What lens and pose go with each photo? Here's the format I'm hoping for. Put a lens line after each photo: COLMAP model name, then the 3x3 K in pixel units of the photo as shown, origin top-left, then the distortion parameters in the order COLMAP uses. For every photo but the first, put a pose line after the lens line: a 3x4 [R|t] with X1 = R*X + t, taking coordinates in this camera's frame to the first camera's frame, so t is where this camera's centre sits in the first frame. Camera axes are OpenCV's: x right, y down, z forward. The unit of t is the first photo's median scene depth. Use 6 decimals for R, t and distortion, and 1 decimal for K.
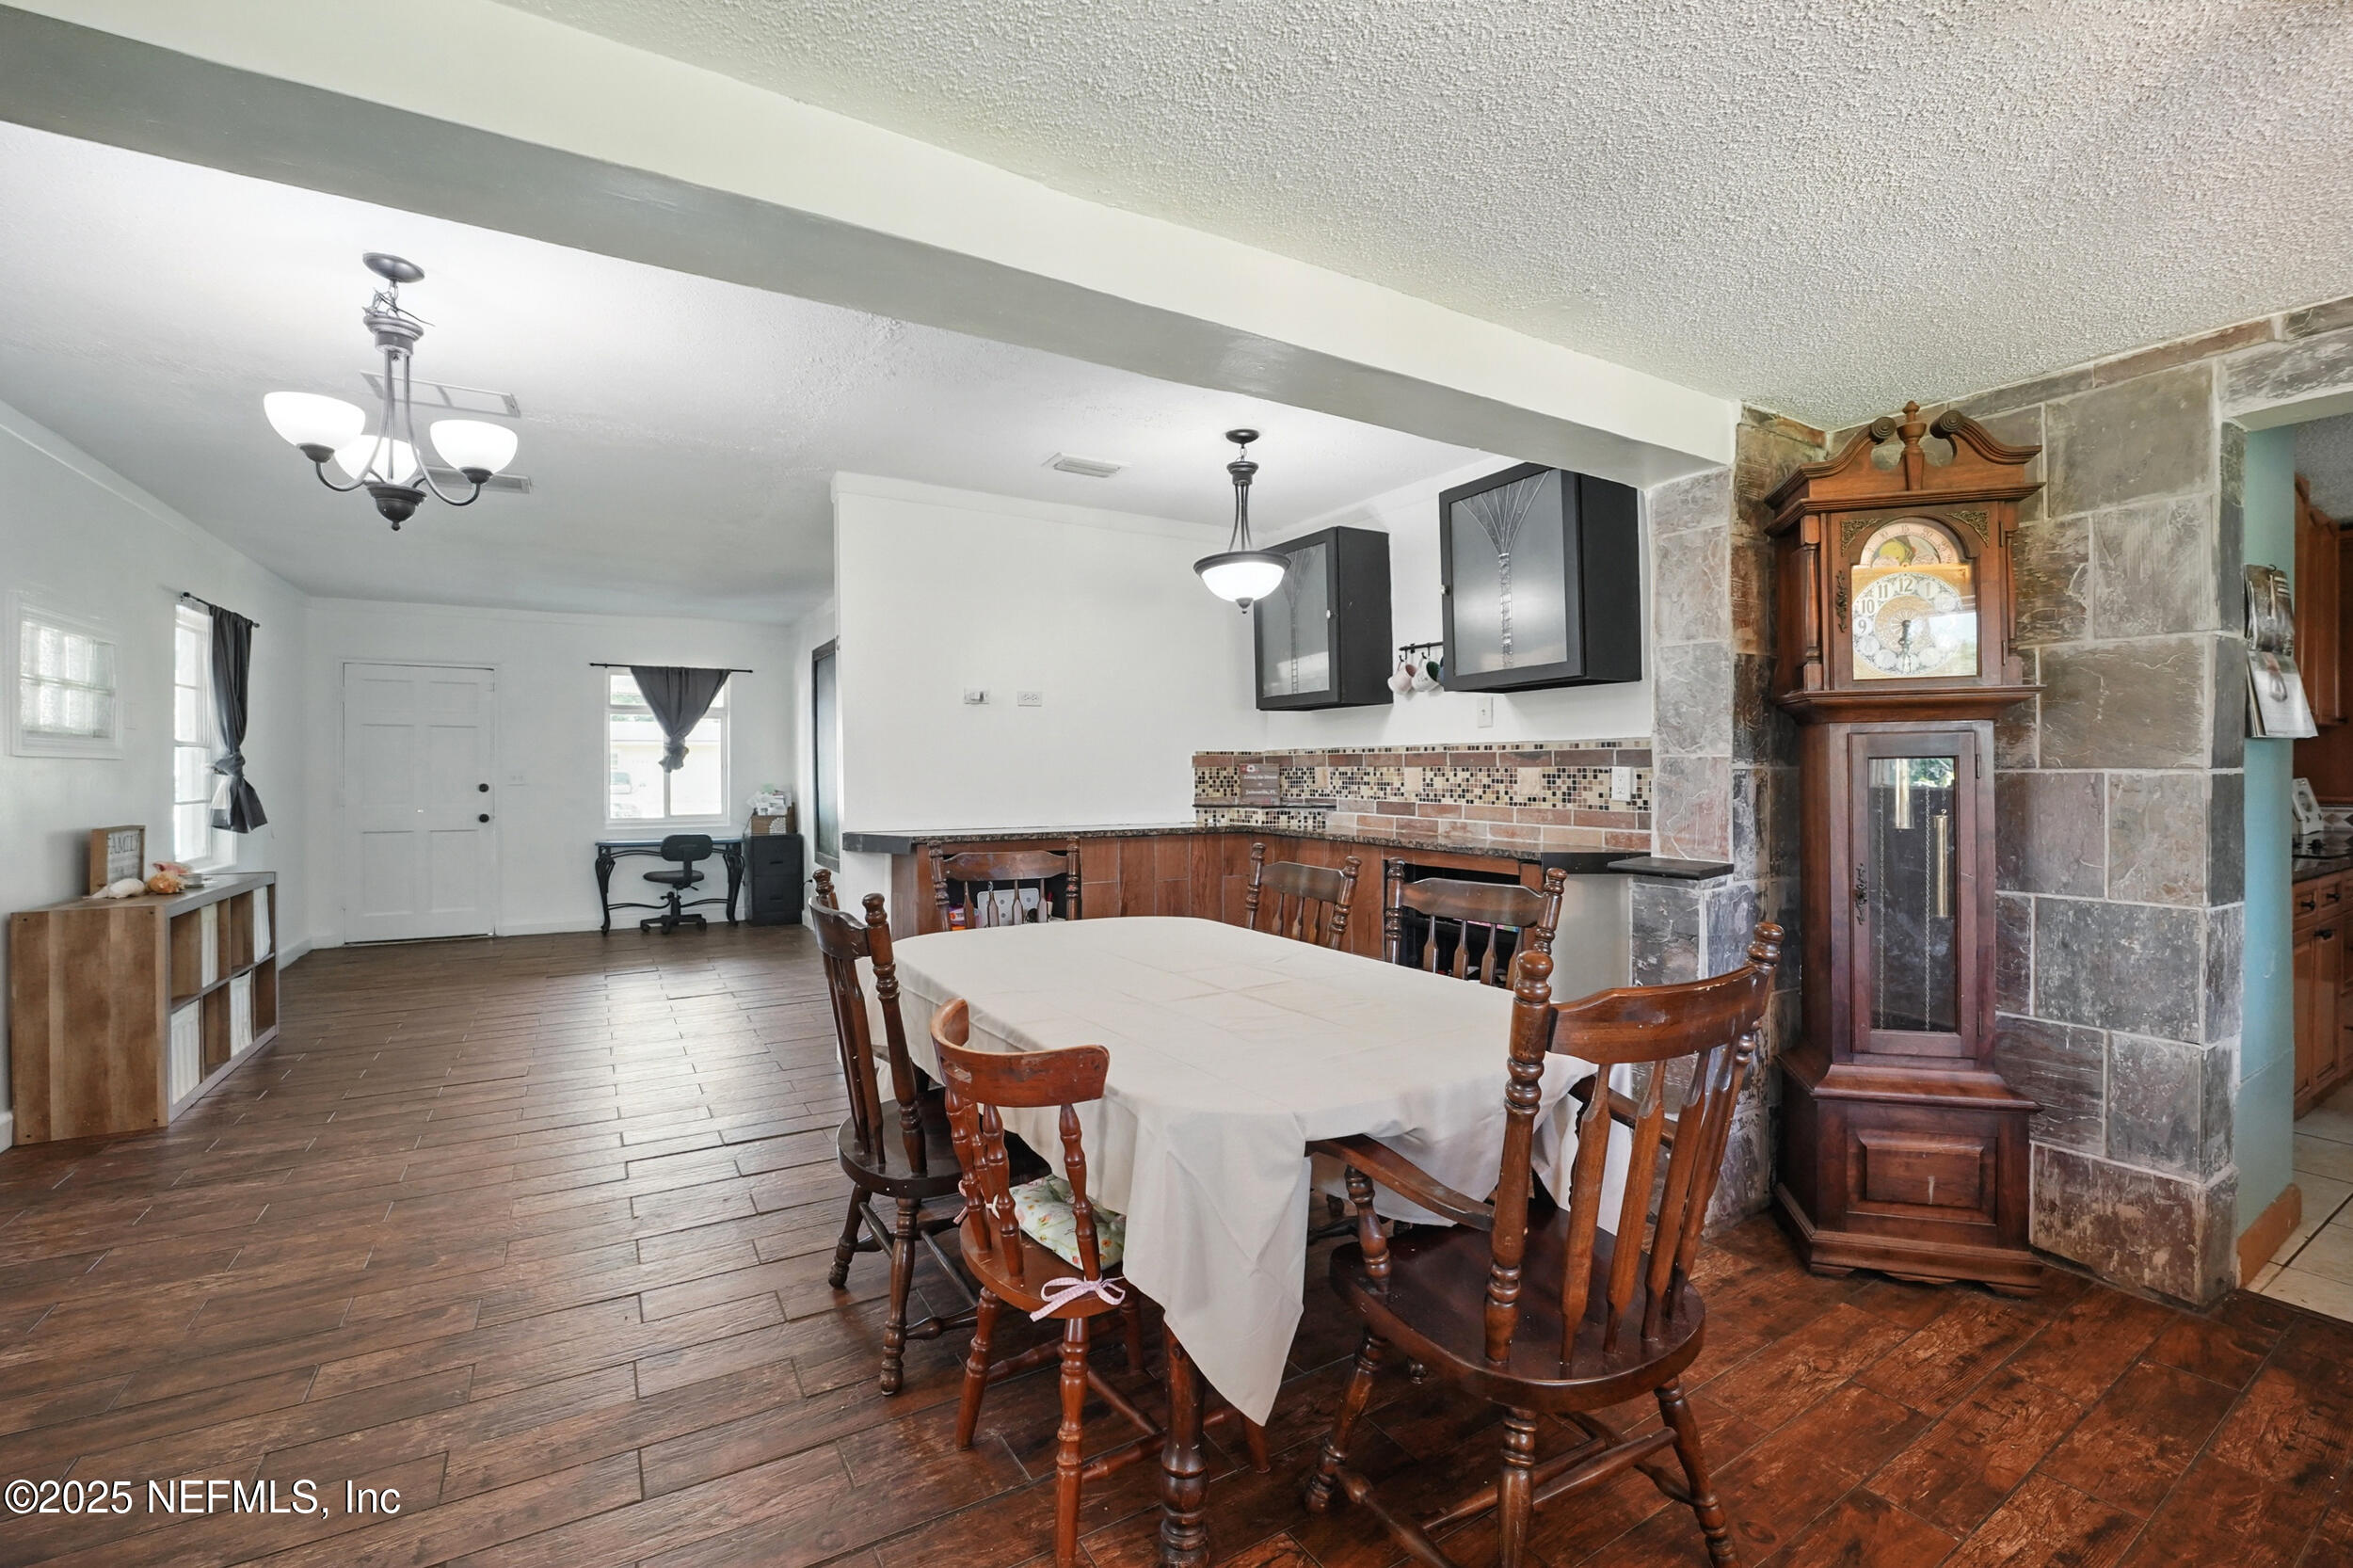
lens RADIAL K [[969.7, 0, 1176.5], [0, 969.7, 784.0], [0, 0, 1]] dist [-0.016034, -0.000187]
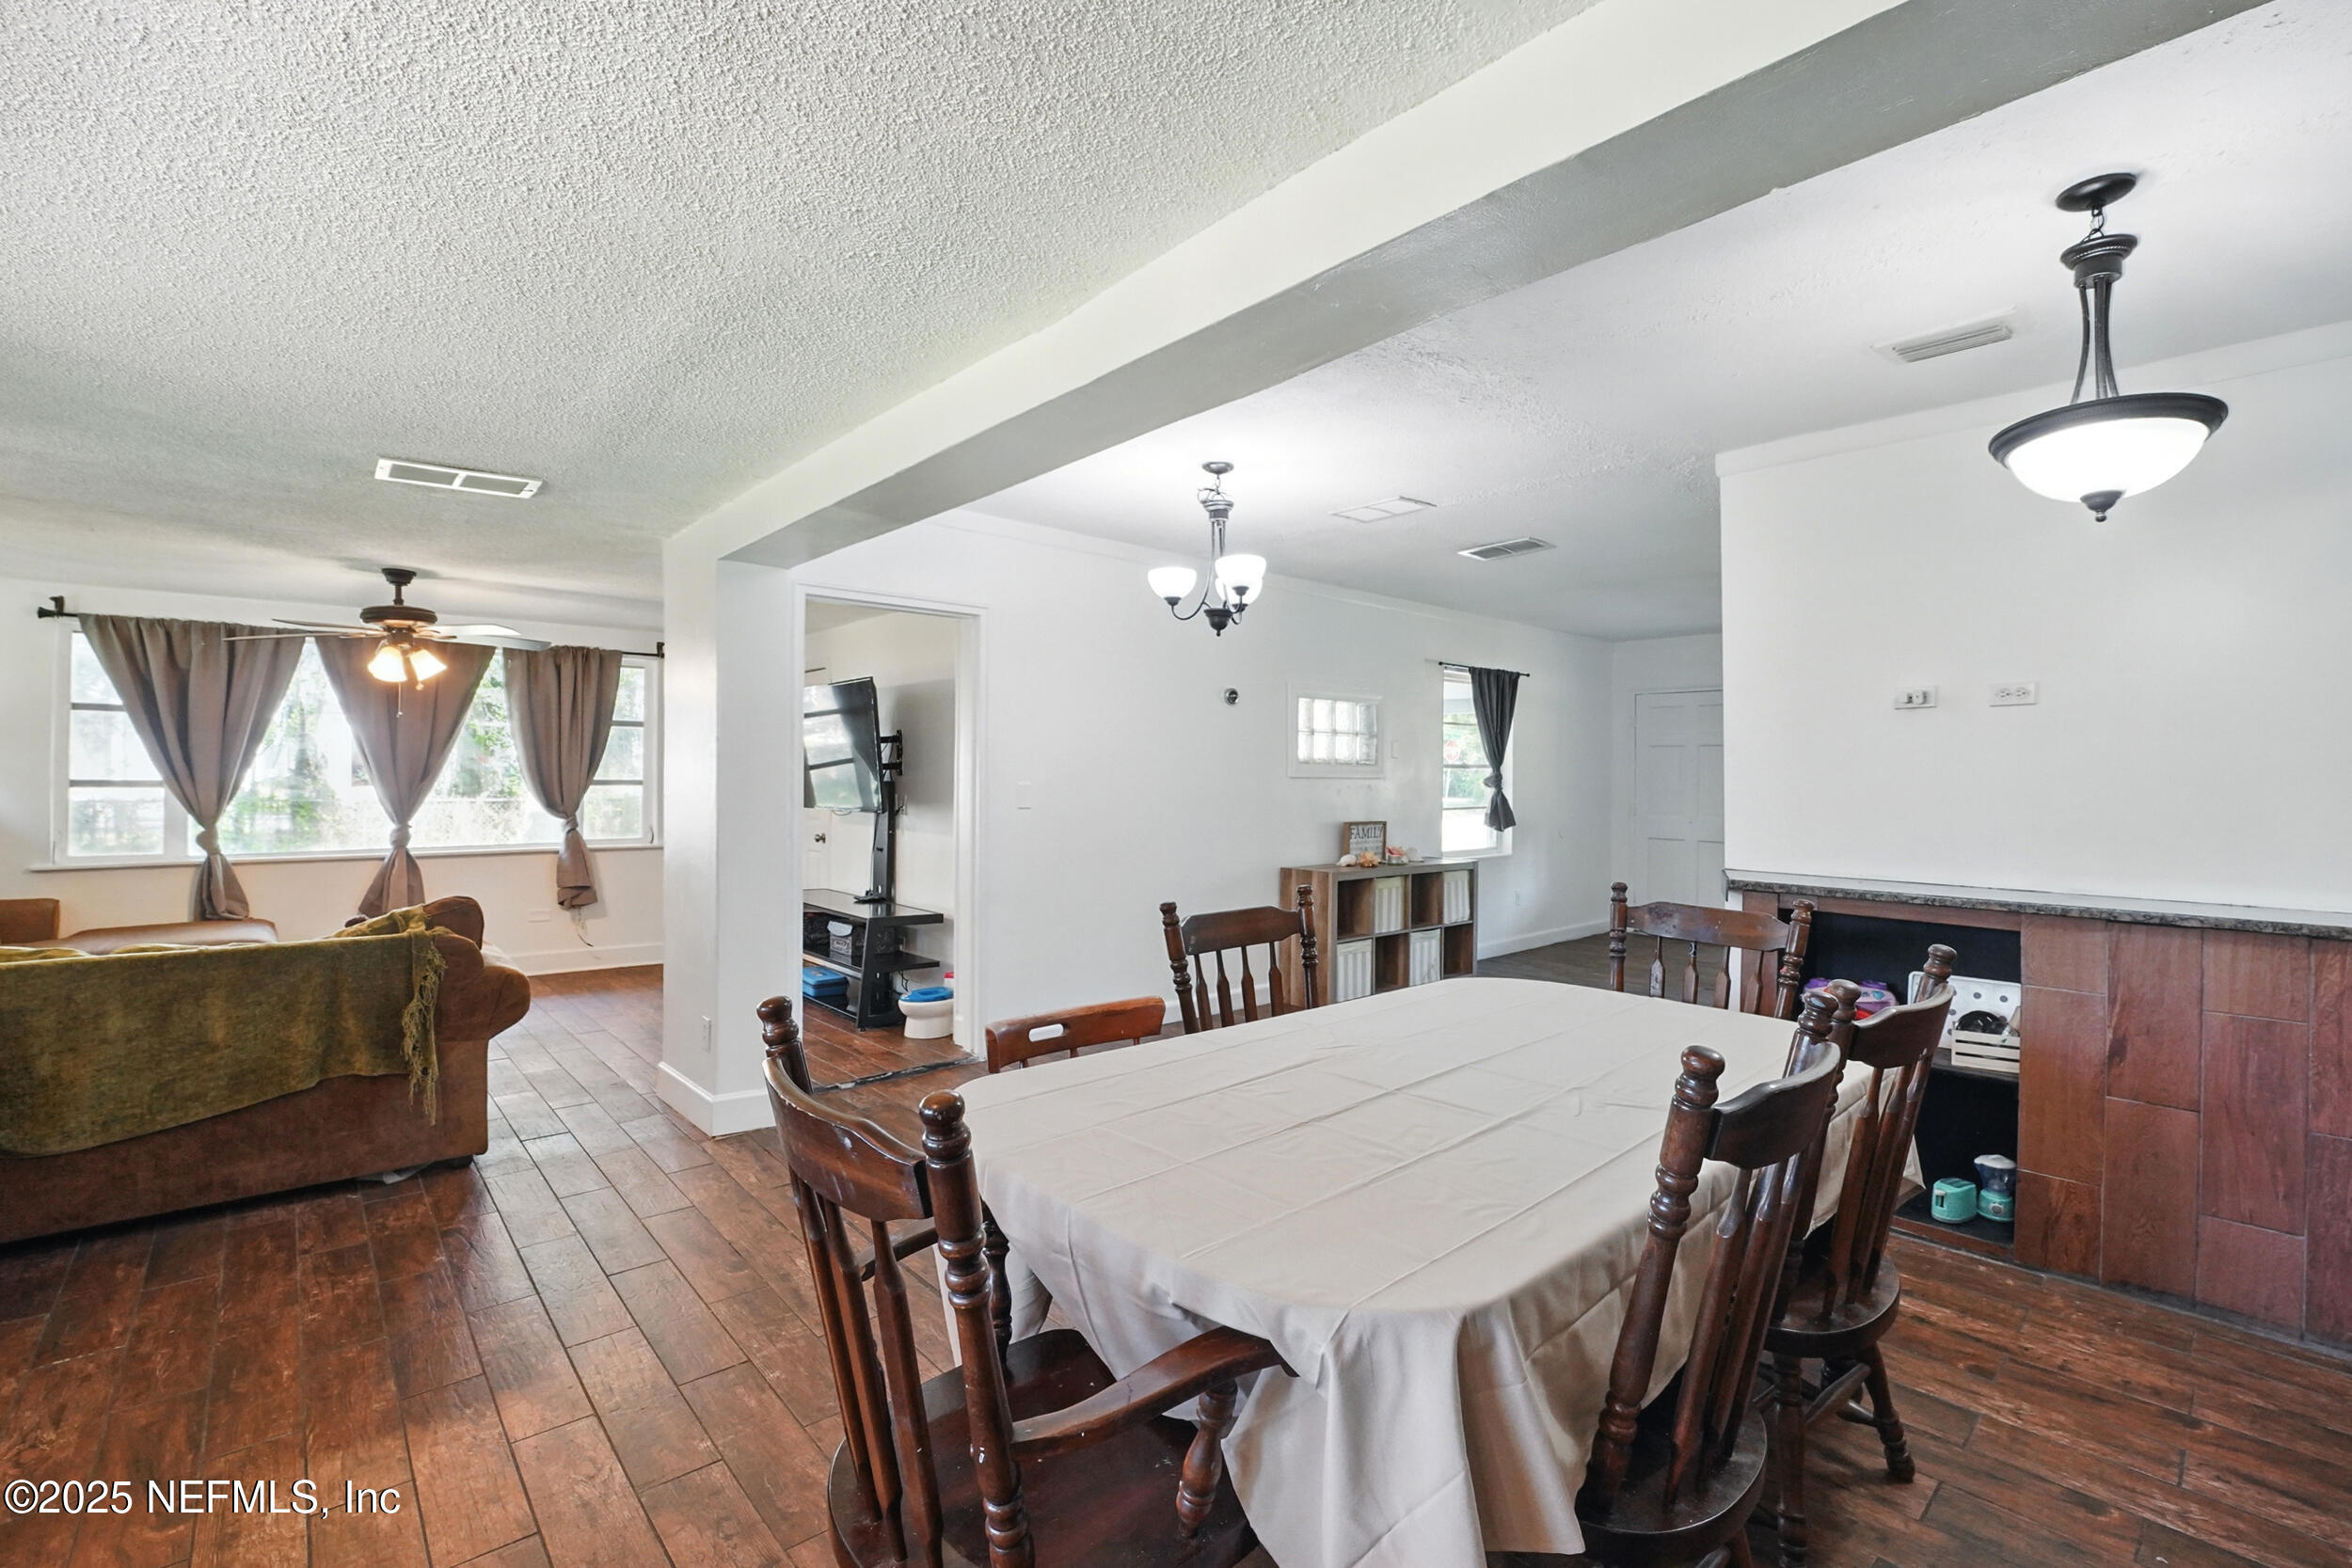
lens RADIAL K [[969.2, 0, 1176.0], [0, 969.2, 784.0], [0, 0, 1]] dist [-0.016034, -0.000187]
pose [[0.224106, 0.012241, -0.974488, 0.416461], [-0.024314, 0.999680, 0.006966, -0.020792], [0.974261, 0.022133, 0.224332, 0.349592]]
